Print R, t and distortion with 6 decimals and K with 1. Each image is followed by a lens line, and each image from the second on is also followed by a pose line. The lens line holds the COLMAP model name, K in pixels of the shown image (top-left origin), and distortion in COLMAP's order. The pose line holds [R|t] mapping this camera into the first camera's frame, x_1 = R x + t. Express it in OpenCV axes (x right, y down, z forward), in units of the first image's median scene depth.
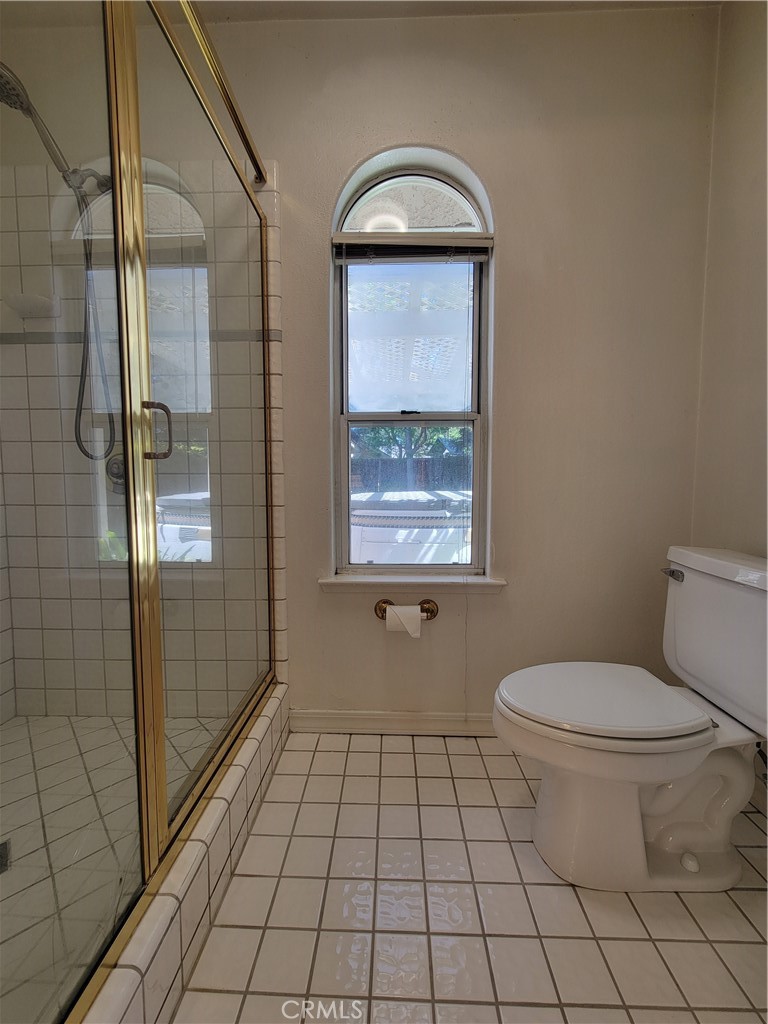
lens RADIAL K [[417.6, 0, 379.4], [0, 417.6, 511.0], [0, 0, 1]] dist [-0.001074, -0.000248]
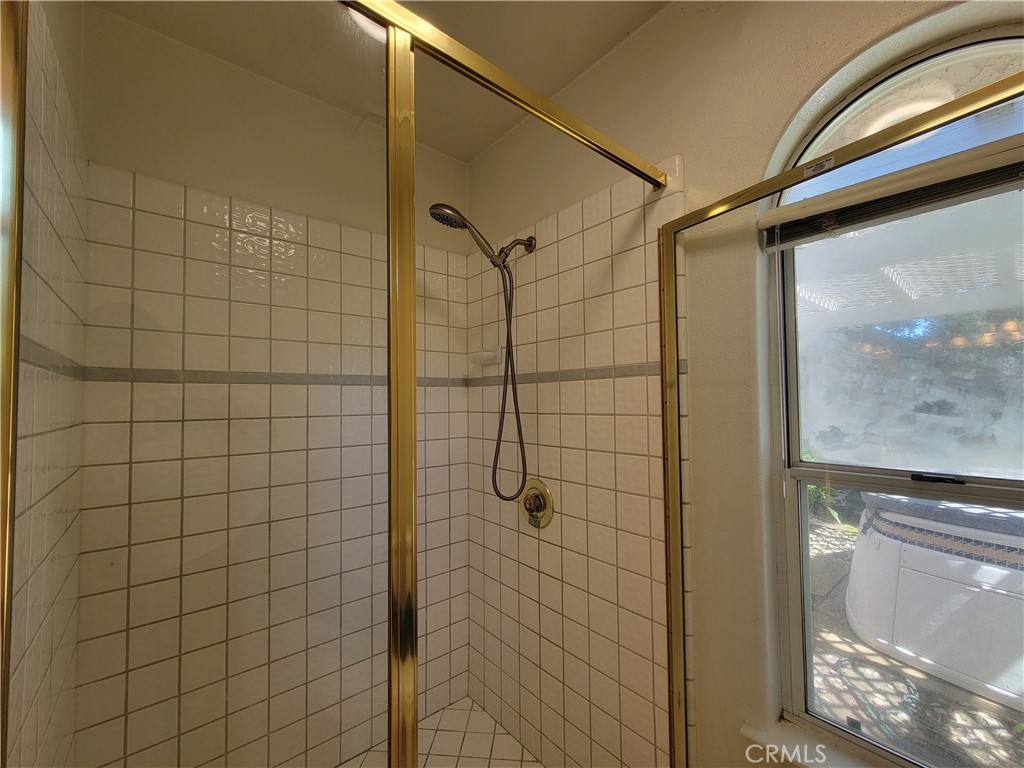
lens RADIAL K [[417.6, 0, 512.5], [0, 417.6, 387.3], [0, 0, 1]] dist [-0.001074, -0.000248]
pose [[0.667716, -0.031339, -0.743756, 0.115166], [-0.051462, 0.994780, -0.088116, -0.283927], [0.742635, 0.097111, 0.662618, 0.246305]]
